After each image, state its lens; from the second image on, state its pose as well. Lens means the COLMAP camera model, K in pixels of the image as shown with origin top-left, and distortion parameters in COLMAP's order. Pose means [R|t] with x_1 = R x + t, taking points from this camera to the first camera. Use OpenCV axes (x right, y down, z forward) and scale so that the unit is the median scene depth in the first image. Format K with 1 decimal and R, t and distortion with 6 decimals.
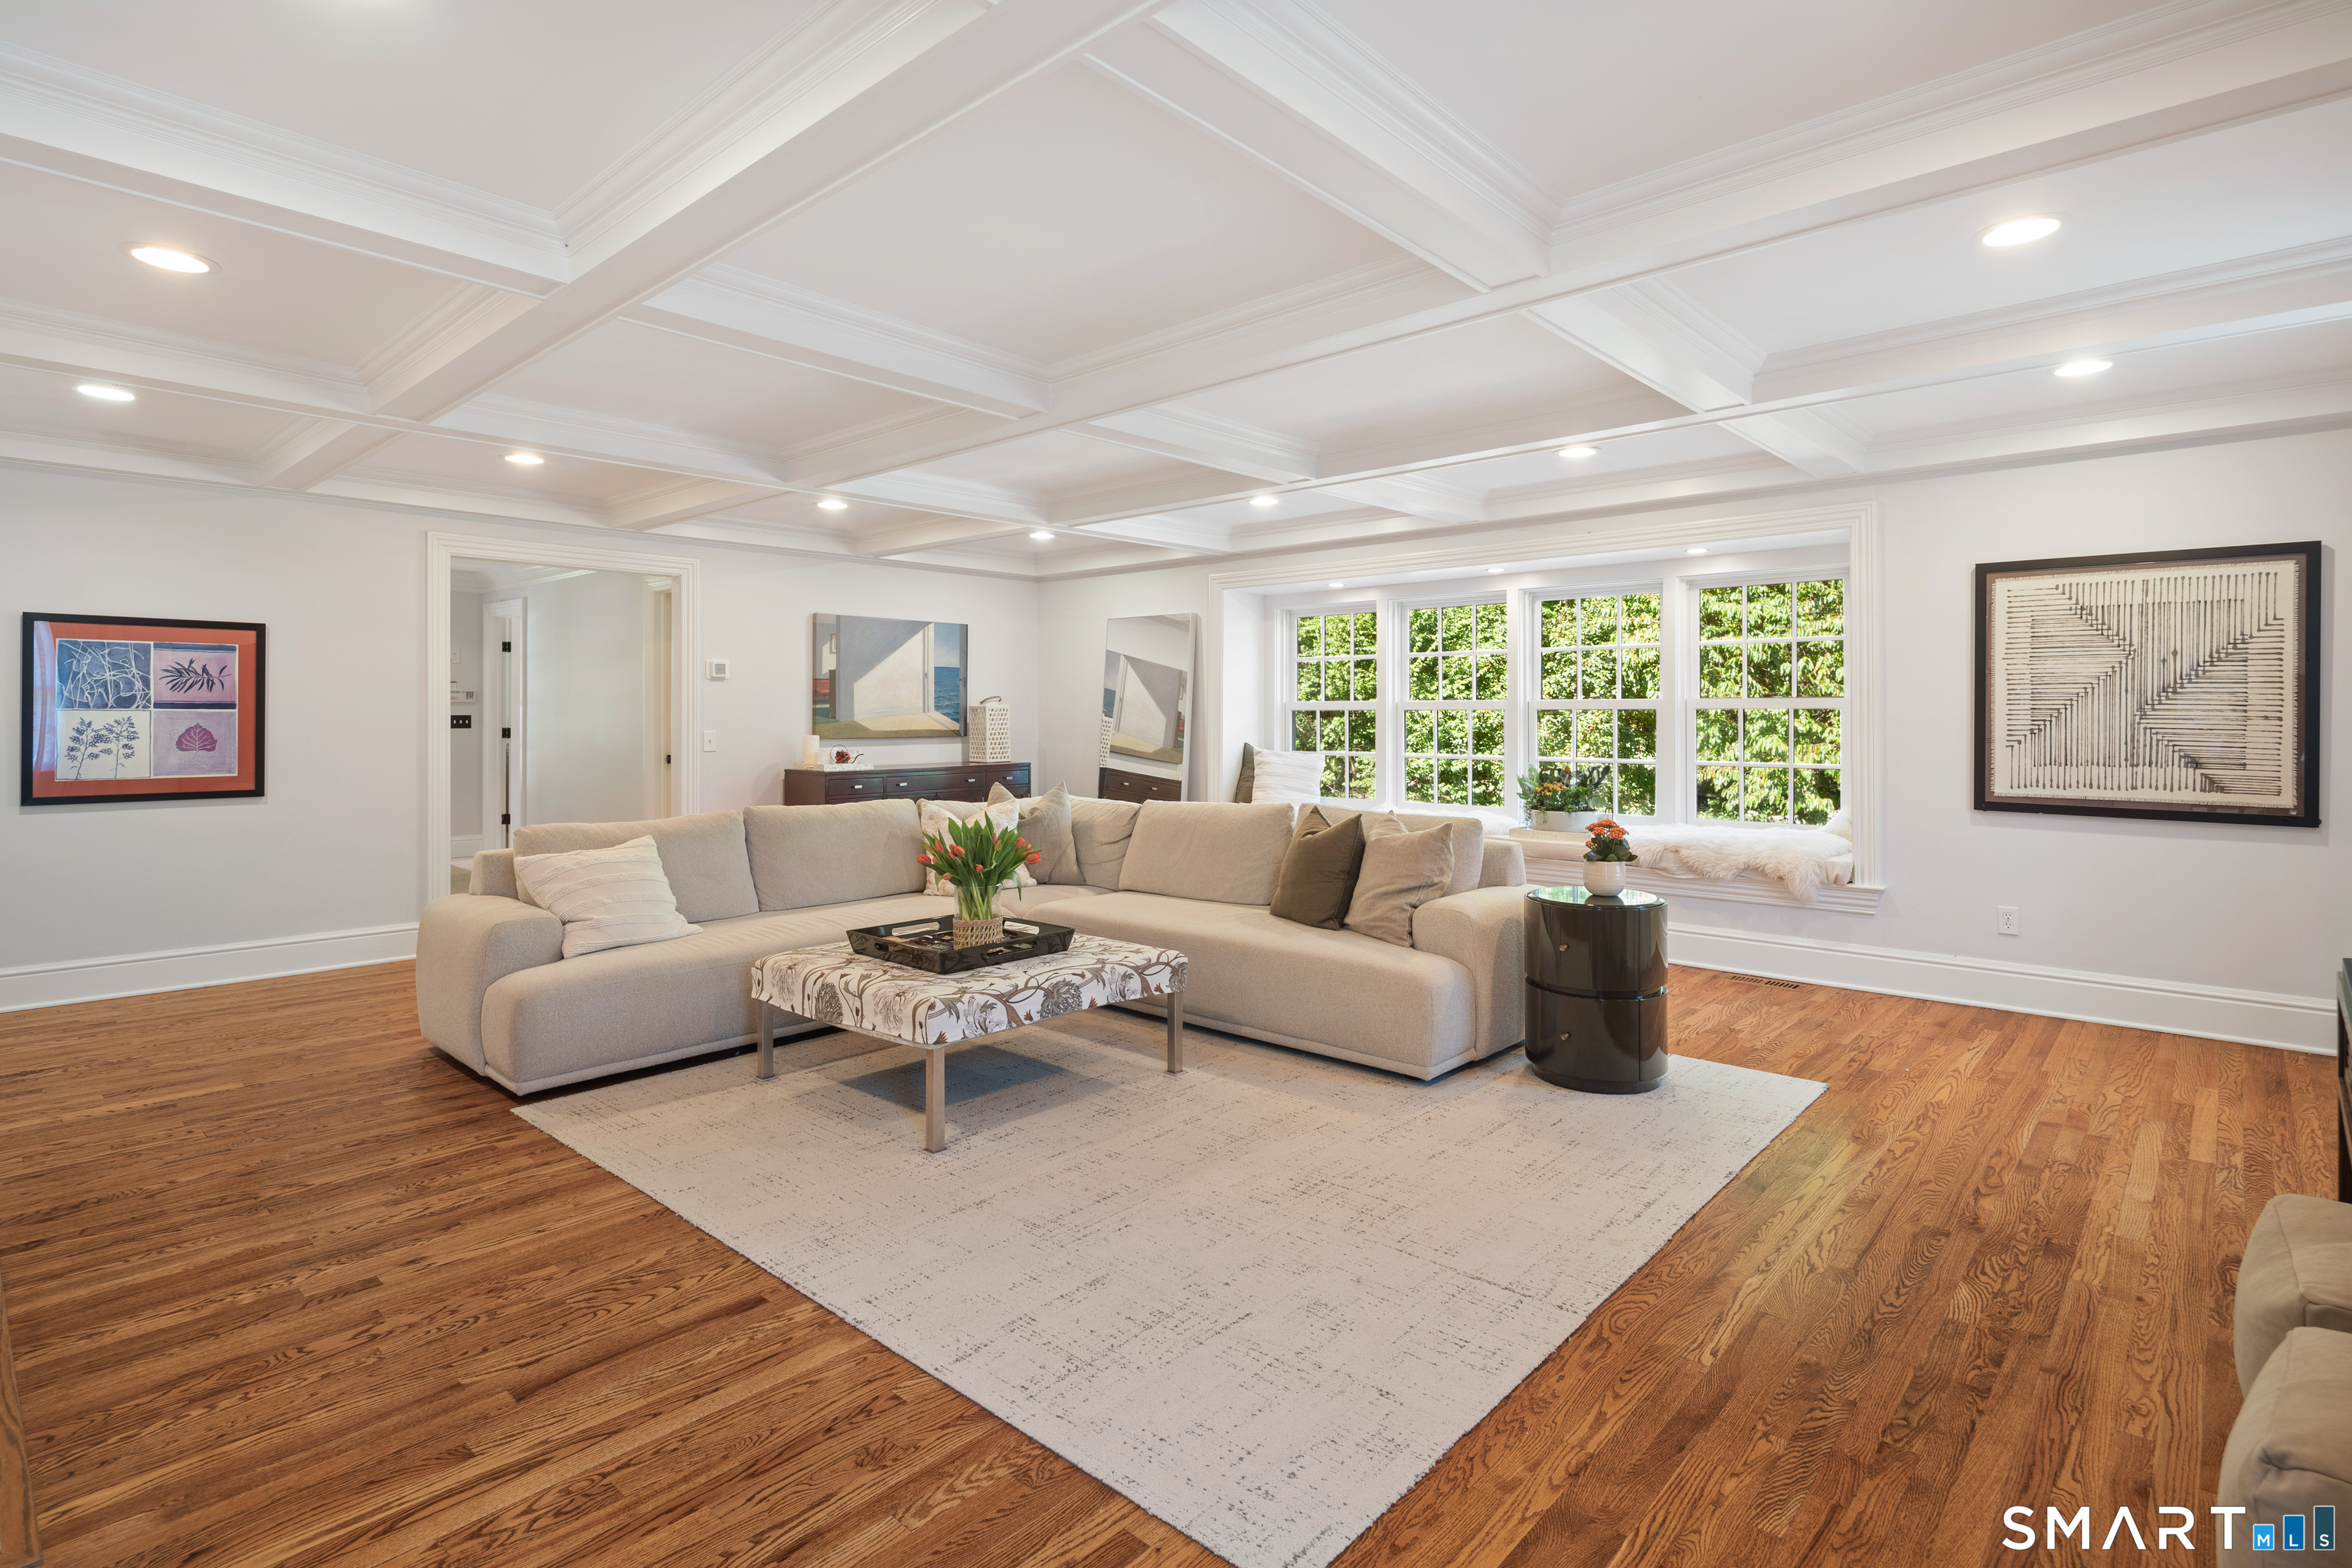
lens RADIAL K [[1162.9, 0, 1170.7], [0, 1162.9, 701.4], [0, 0, 1]] dist [0.008377, -0.001732]
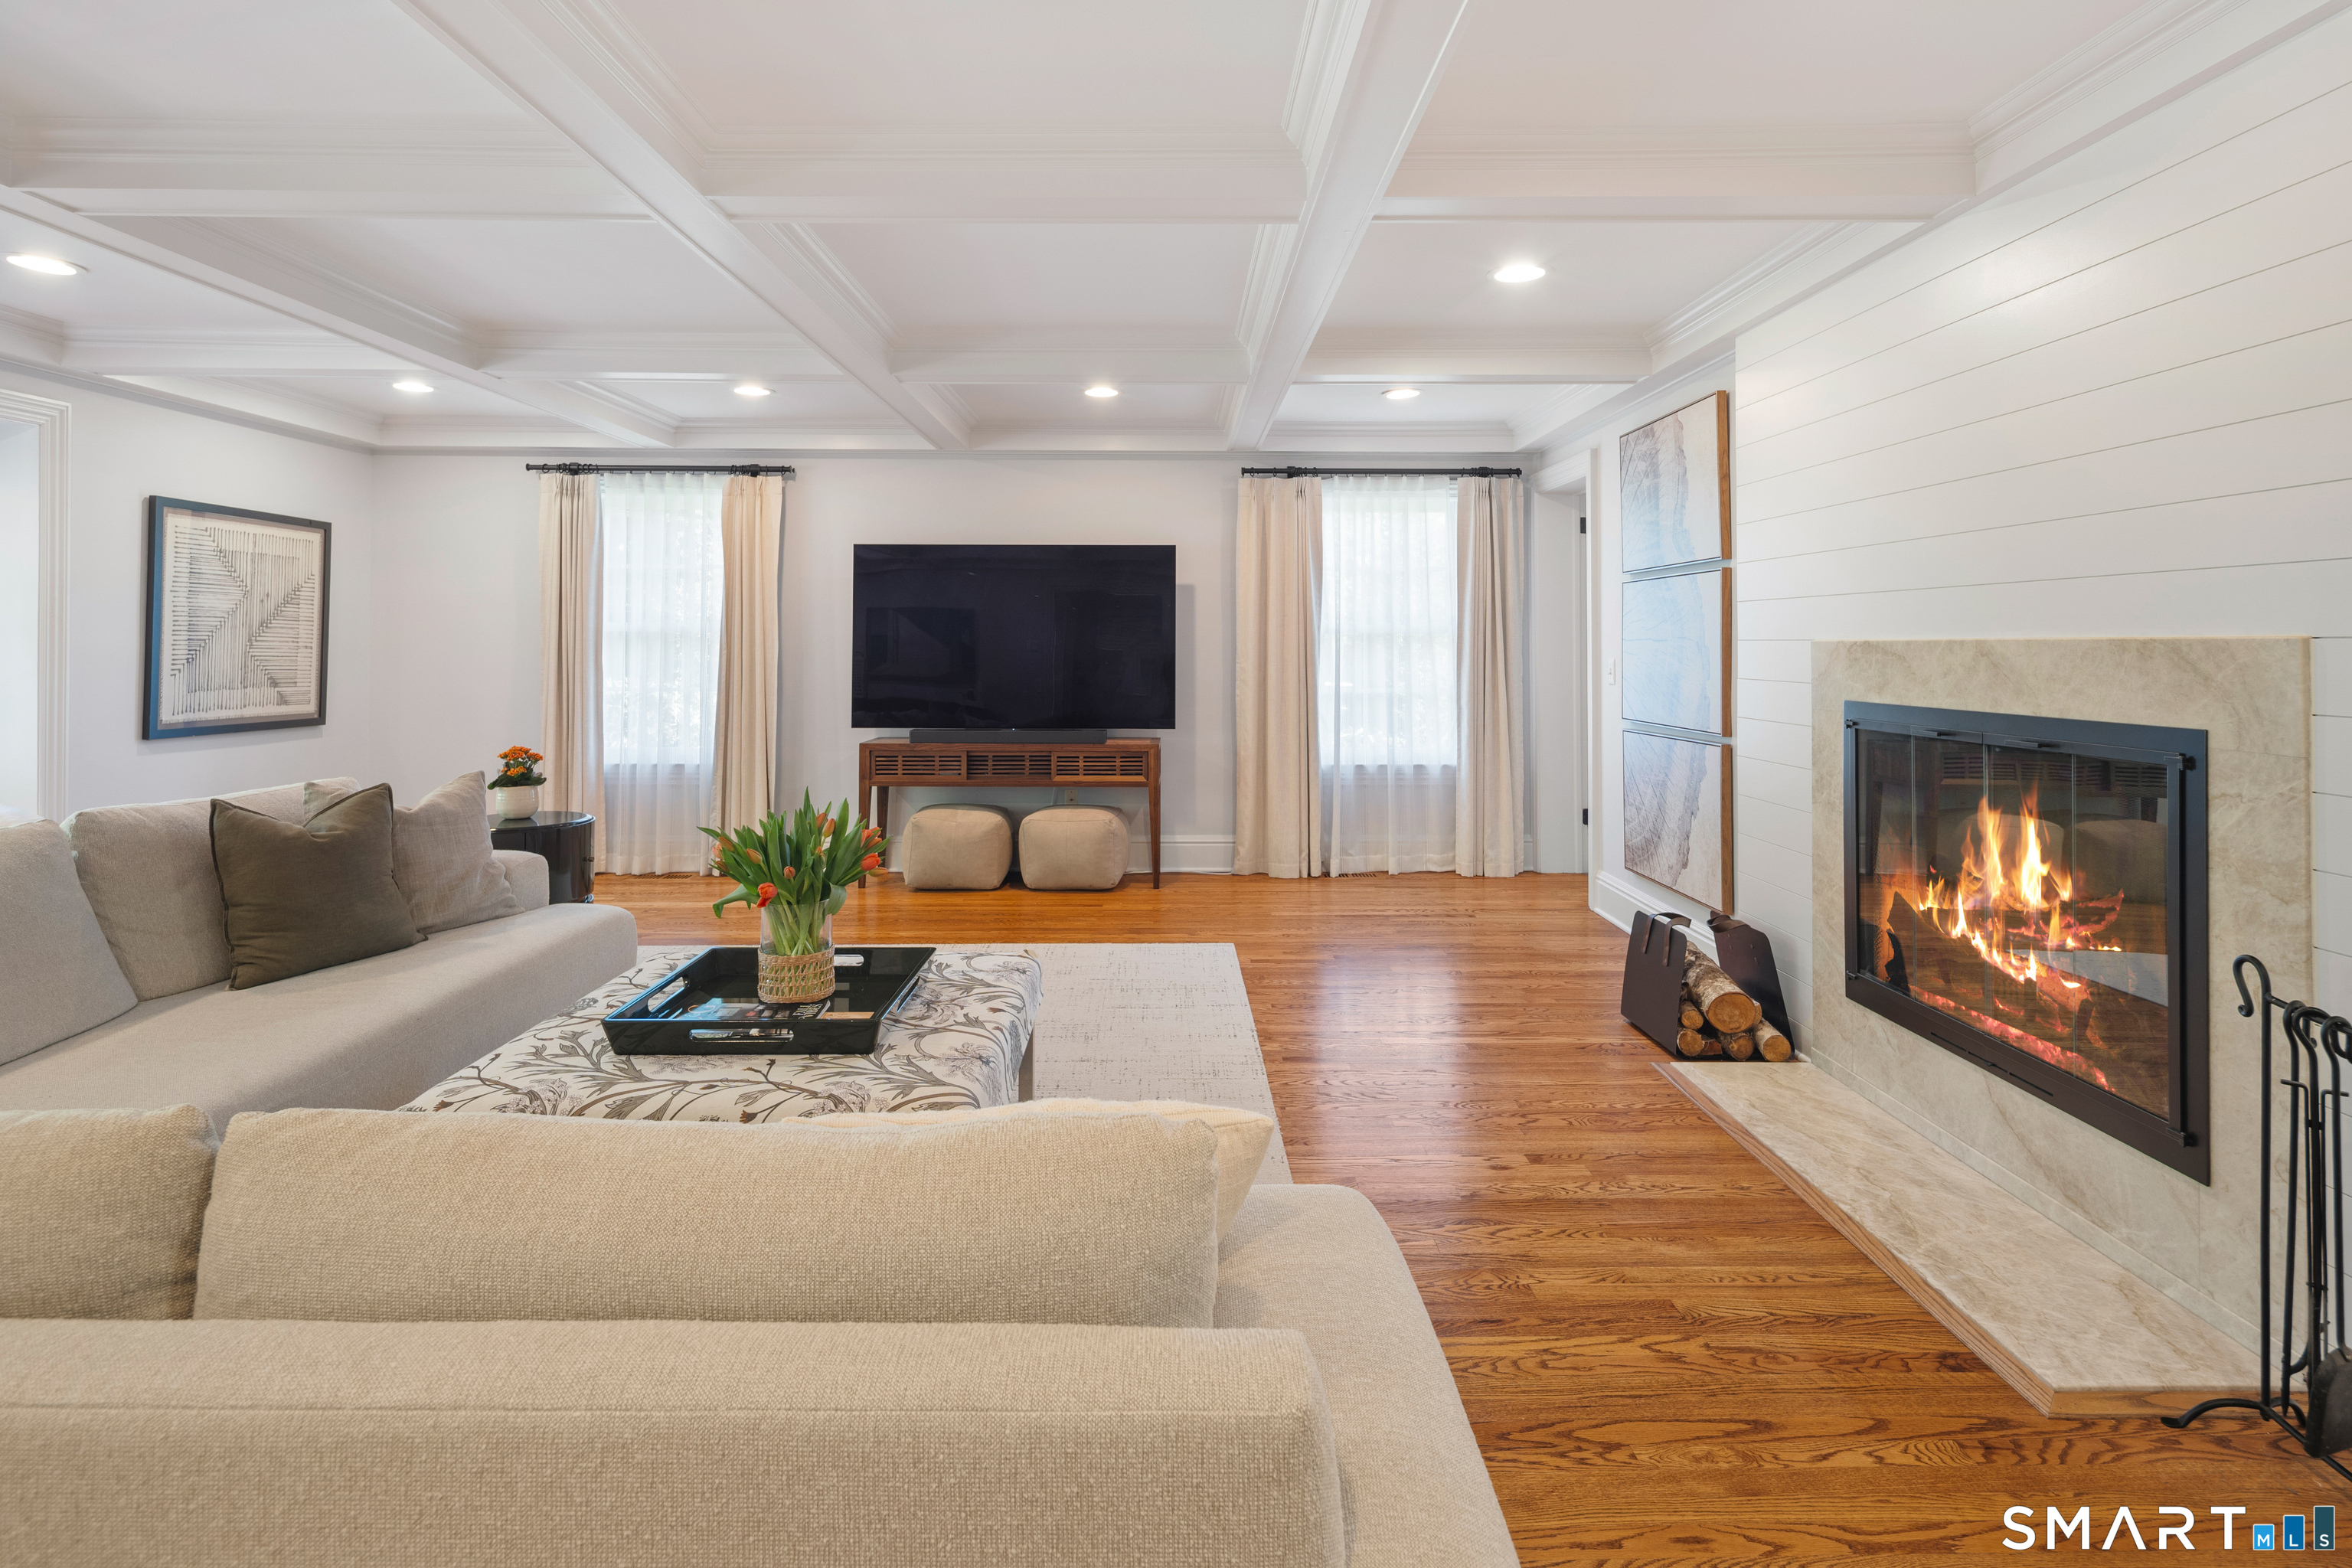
lens RADIAL K [[1162.9, 0, 1179.4], [0, 1162.9, 634.5], [0, 0, 1]] dist [0.008377, -0.001732]
pose [[-0.684877, 0.003700, 0.728649, -0.706893], [-0.012432, 0.999782, -0.016762, 0.009148], [-0.728552, -0.020538, -0.684682, 1.128173]]
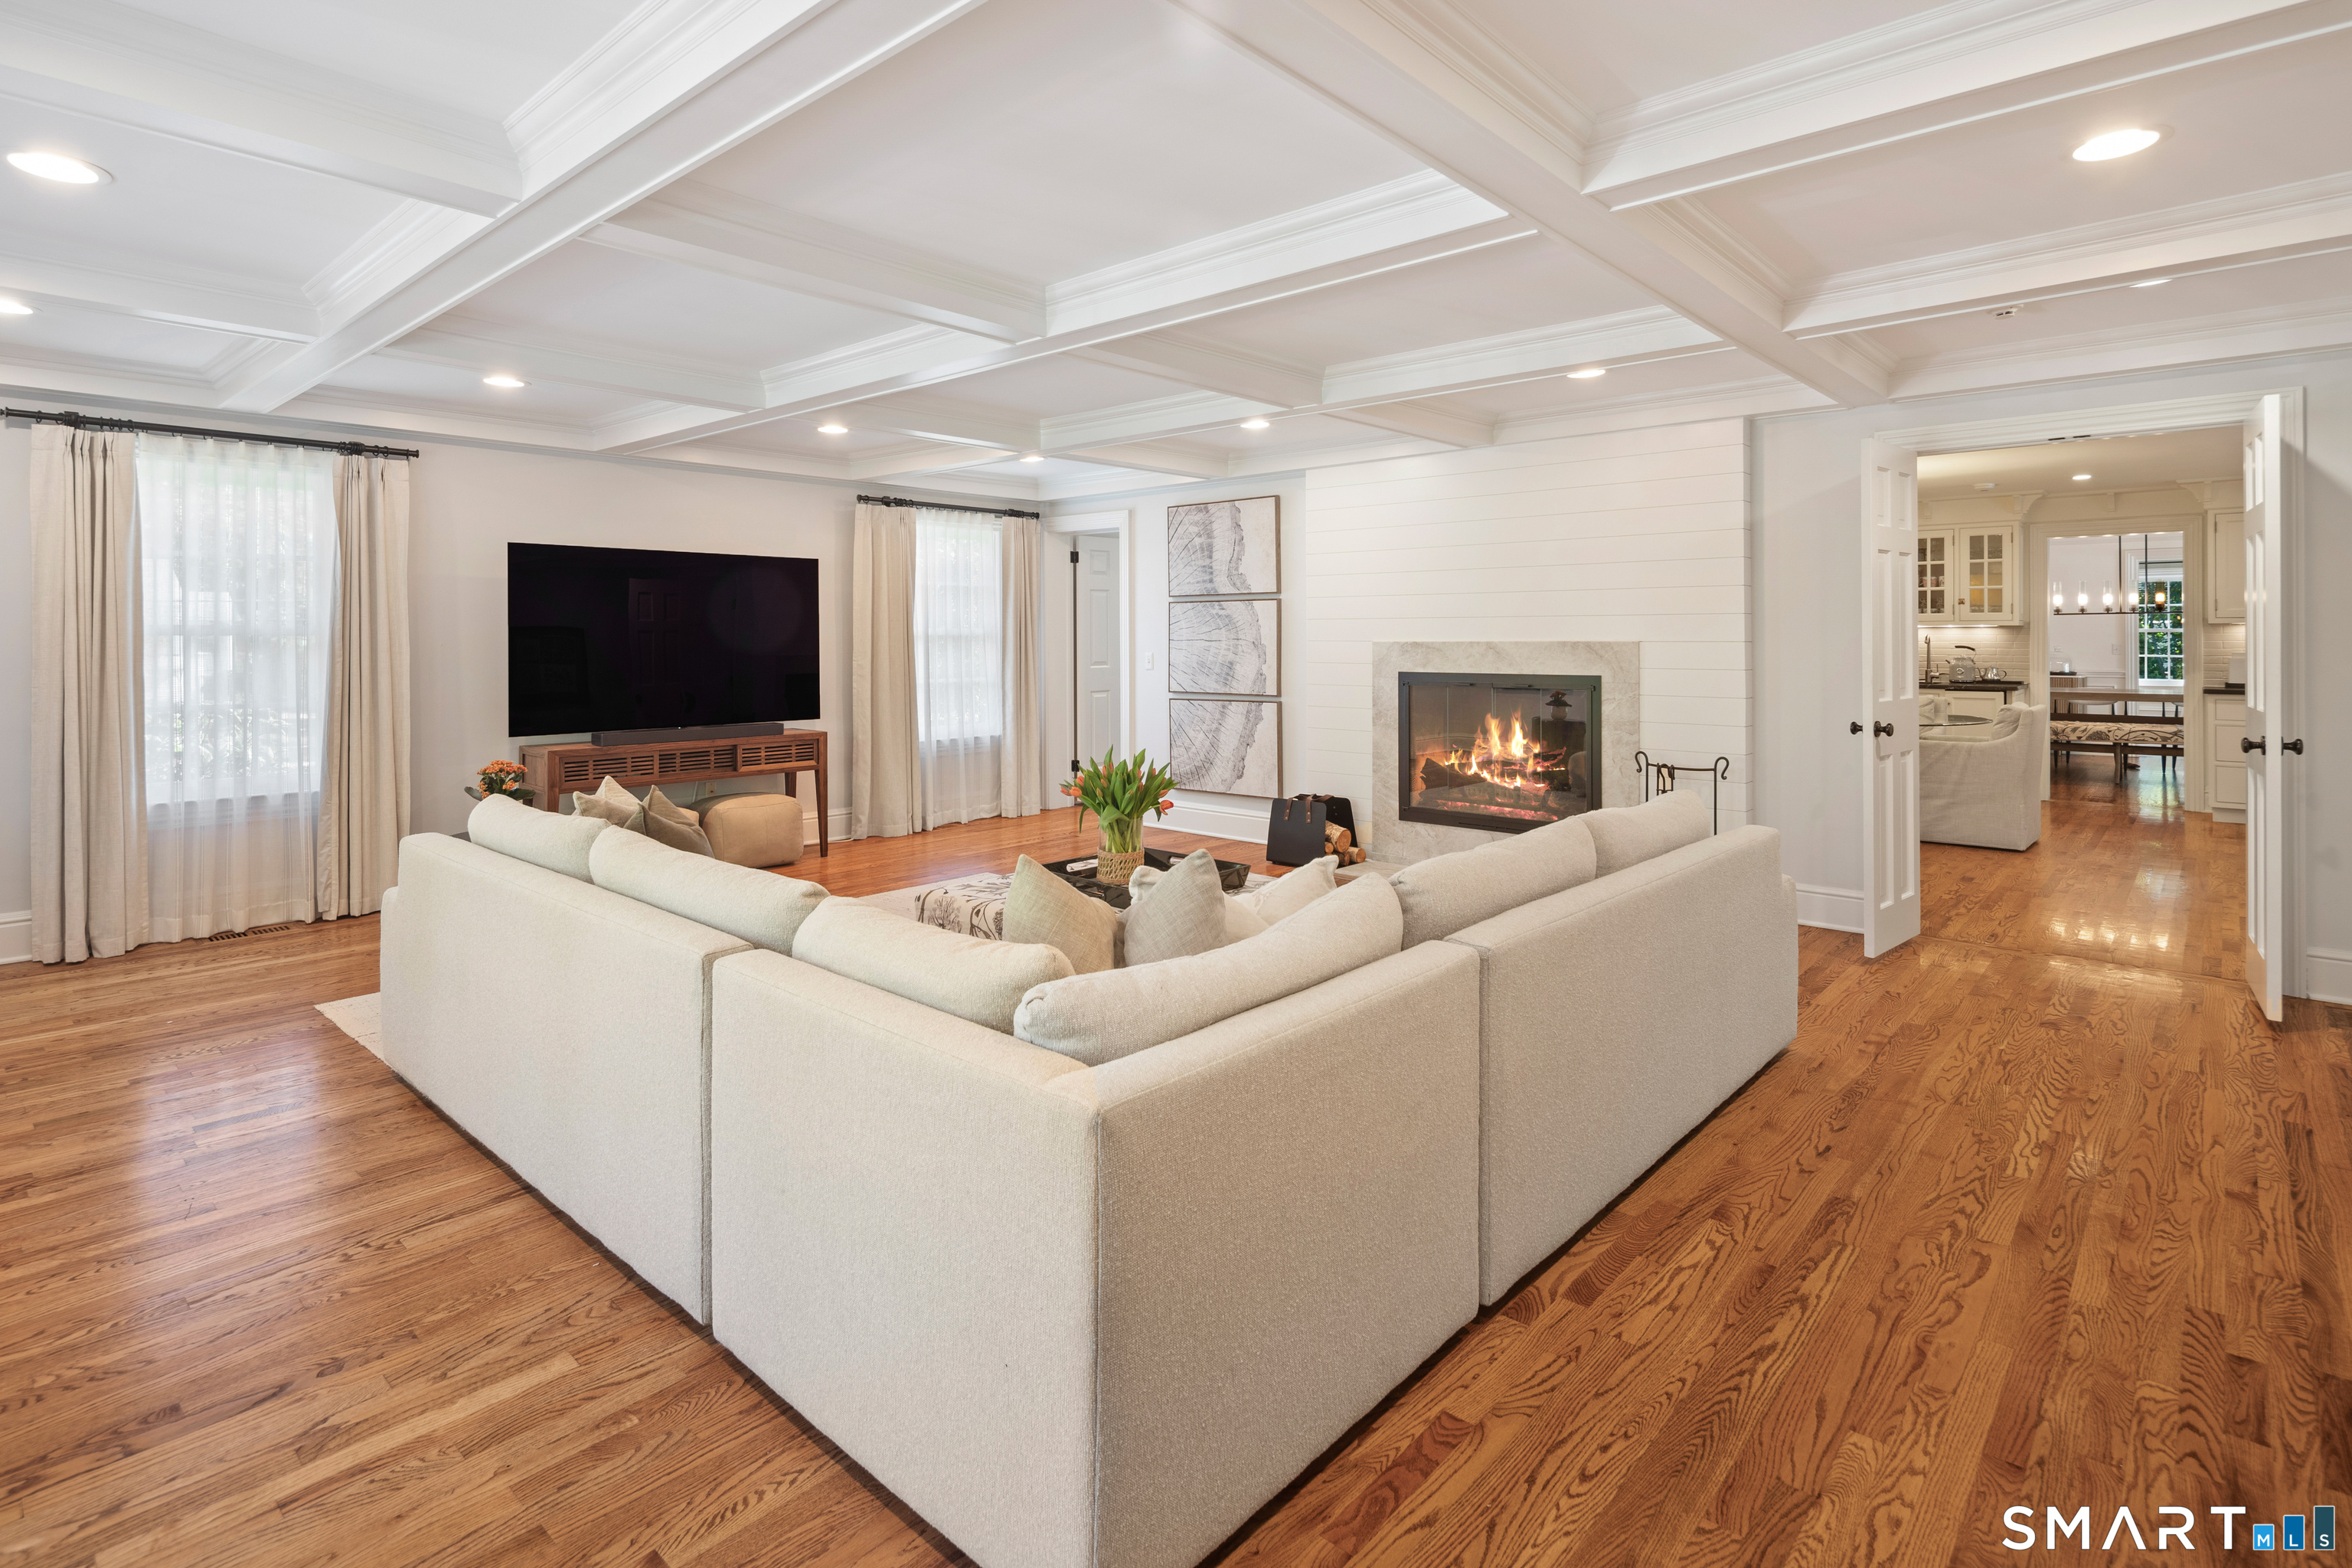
lens RADIAL K [[1162.9, 0, 1161.6], [0, 1162.9, 633.5], [0, 0, 1]] dist [0.008377, -0.001732]
pose [[-0.999993, 0.001962, 0.003157, -0.176692], [0.001910, 0.999864, -0.016379, 0.008687], [-0.003189, -0.016373, -0.999861, 1.762732]]
